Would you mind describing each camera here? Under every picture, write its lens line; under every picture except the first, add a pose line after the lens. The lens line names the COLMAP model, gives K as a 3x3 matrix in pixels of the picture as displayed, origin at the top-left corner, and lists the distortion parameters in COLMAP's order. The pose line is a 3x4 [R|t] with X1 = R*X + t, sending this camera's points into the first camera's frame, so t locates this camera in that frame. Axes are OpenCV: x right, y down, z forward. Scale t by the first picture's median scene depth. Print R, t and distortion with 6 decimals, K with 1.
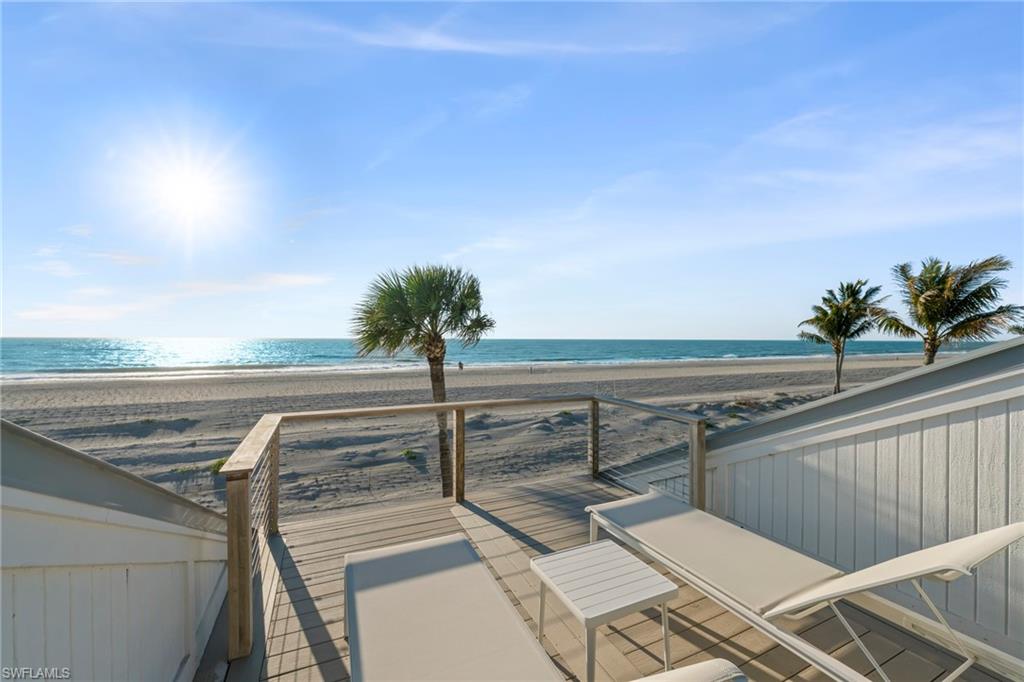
lens RADIAL K [[404.7, 0, 513.9], [0, 404.7, 343.2], [0, 0, 1]] dist [0.002593, 0.000101]
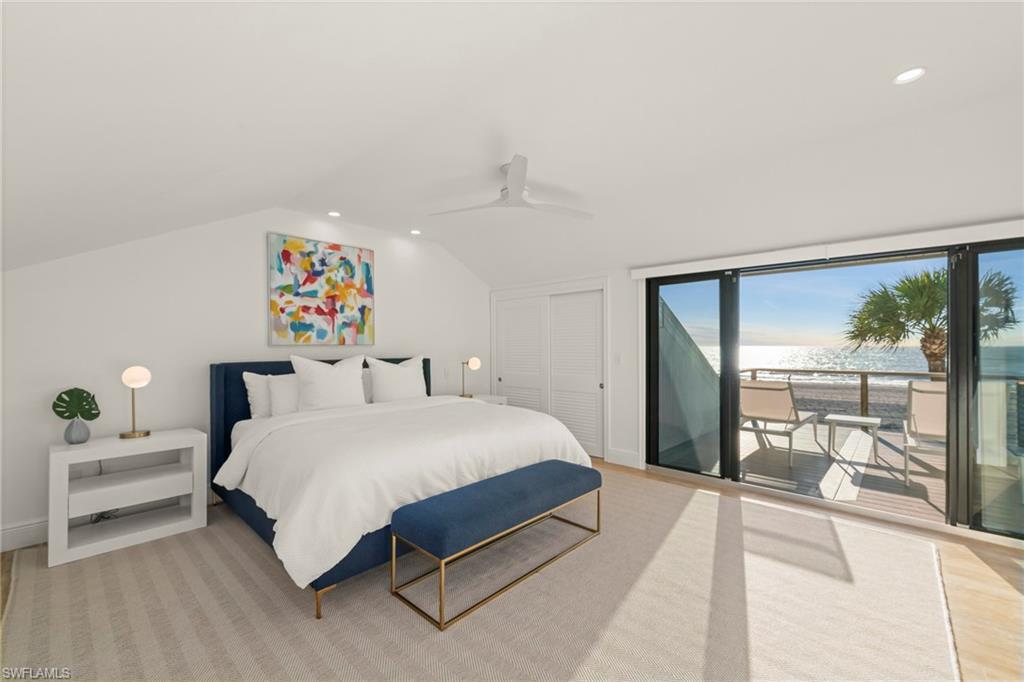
lens RADIAL K [[423.0, 0, 507.1], [0, 423.0, 342.5], [0, 0, 1]] dist [0.002346, -0.001025]
pose [[0.377684, -0.013378, -0.925838, 0.417476], [-0.005234, 0.999849, -0.016583, 0.030627], [0.925920, 0.011109, 0.377557, -0.460337]]
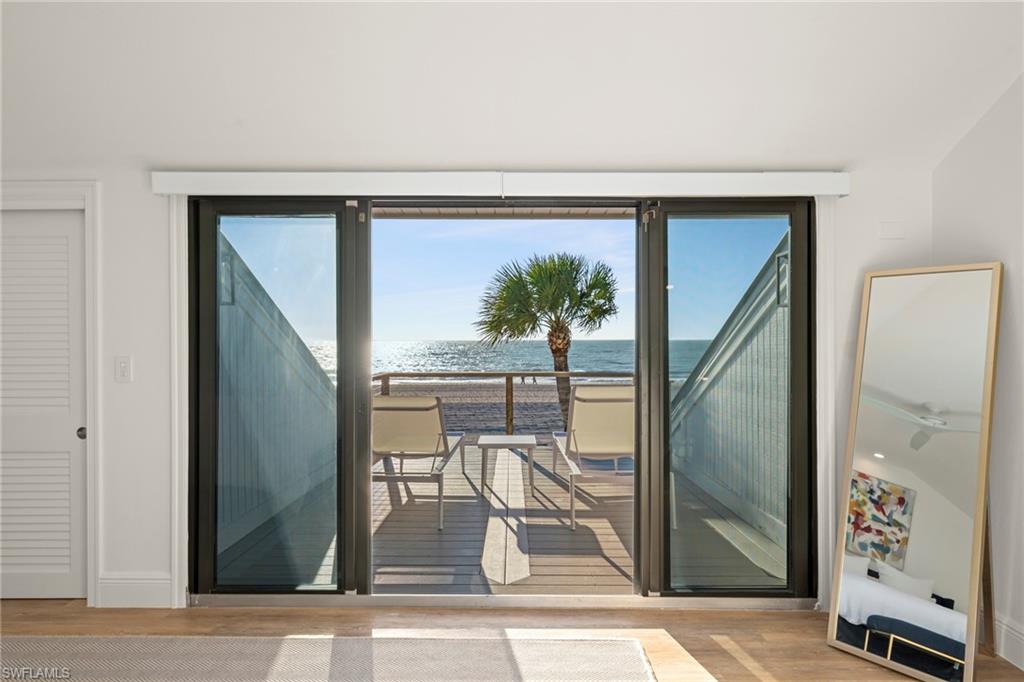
lens RADIAL K [[613.7, 0, 515.4], [0, 613.7, 342.0], [0, 0, 1]] dist [0.016048, -0.002863]
pose [[0.906149, -0.004778, -0.422932, 0.332029], [0.002207, 0.999976, -0.006569, 0.028894], [0.422954, 0.005019, 0.906137, -0.361688]]
